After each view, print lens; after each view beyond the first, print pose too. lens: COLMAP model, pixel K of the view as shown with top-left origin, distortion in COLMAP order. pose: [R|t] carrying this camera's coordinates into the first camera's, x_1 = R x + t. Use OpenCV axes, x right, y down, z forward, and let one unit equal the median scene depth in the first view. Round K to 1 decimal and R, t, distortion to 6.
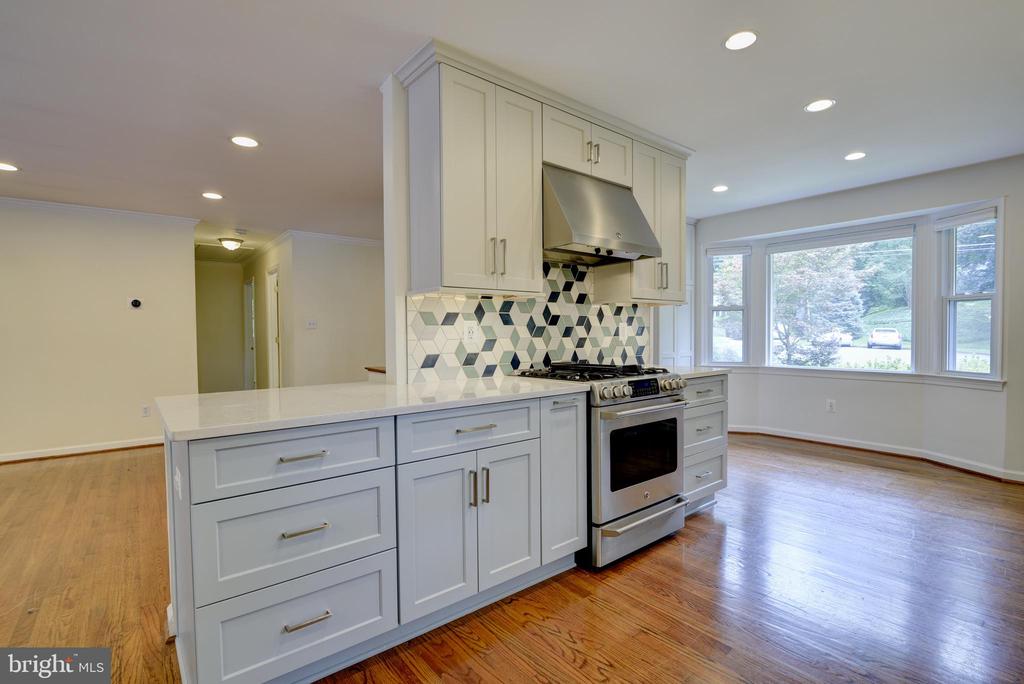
lens RADIAL K [[482.3, 0, 512.9], [0, 482.3, 346.9], [0, 0, 1]] dist [-0.020121, 0.001979]
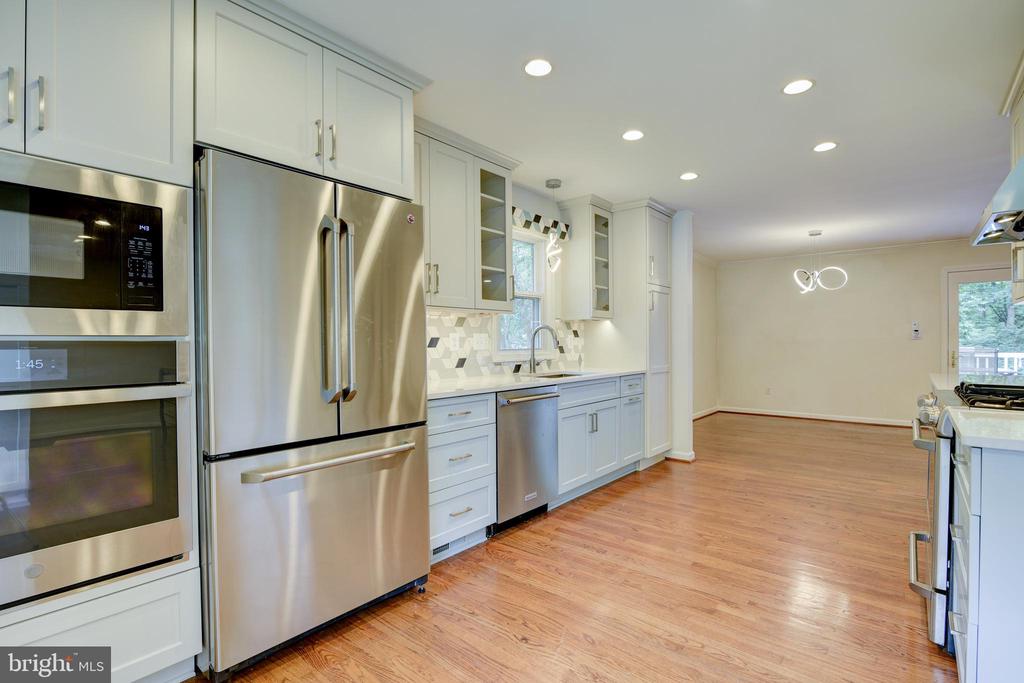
lens RADIAL K [[482.3, 0, 509.4], [0, 482.3, 345.7], [0, 0, 1]] dist [-0.020121, 0.001979]
pose [[-0.982590, 0.013552, -0.185294, 0.933267], [0.006478, 0.999229, 0.038727, -0.048101], [0.185676, 0.036853, -0.981920, 1.363159]]
